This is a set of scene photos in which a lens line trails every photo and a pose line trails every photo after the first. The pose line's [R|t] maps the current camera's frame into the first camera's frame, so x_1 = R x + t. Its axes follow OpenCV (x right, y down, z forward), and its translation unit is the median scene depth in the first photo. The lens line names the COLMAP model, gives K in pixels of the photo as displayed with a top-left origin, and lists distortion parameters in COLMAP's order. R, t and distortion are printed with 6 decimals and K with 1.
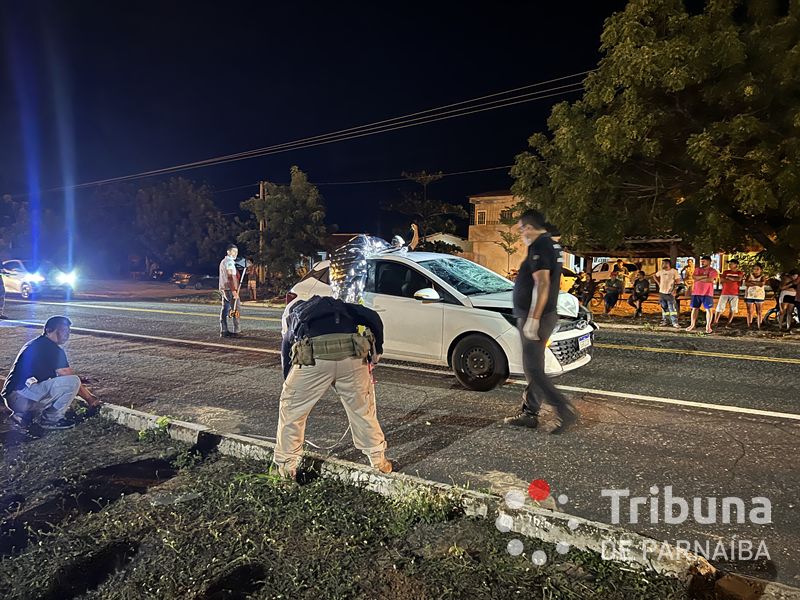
lens RADIAL K [[605.8, 0, 399.6], [0, 605.8, 298.7], [0, 0, 1]] dist [-0.009585, -0.003258]
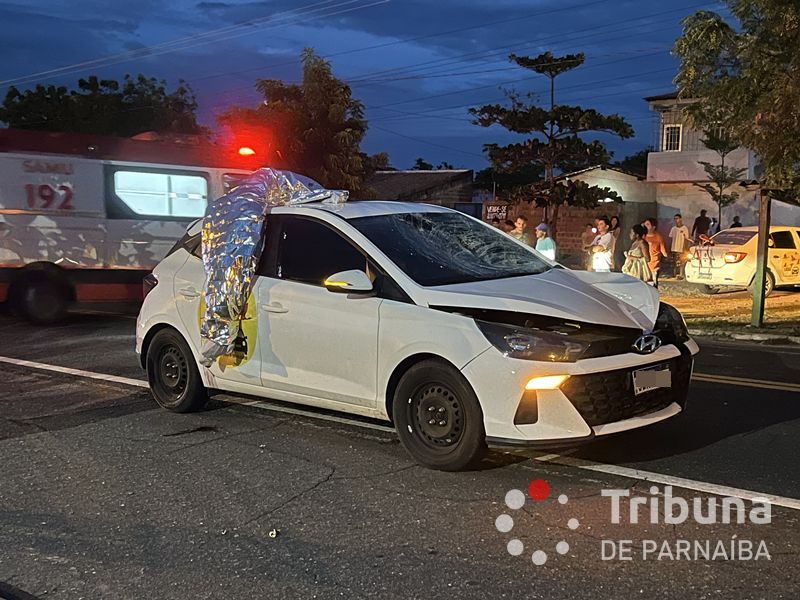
lens RADIAL K [[1091.1, 0, 400.1], [0, 1091.1, 300.7], [0, 0, 1]] dist [-0.005899, 0.000000]
pose [[0.990244, 0.009442, -0.139023, 0.218596], [-0.007724, 0.999887, 0.012891, -0.002979], [0.139129, -0.011691, 0.990205, 0.075040]]
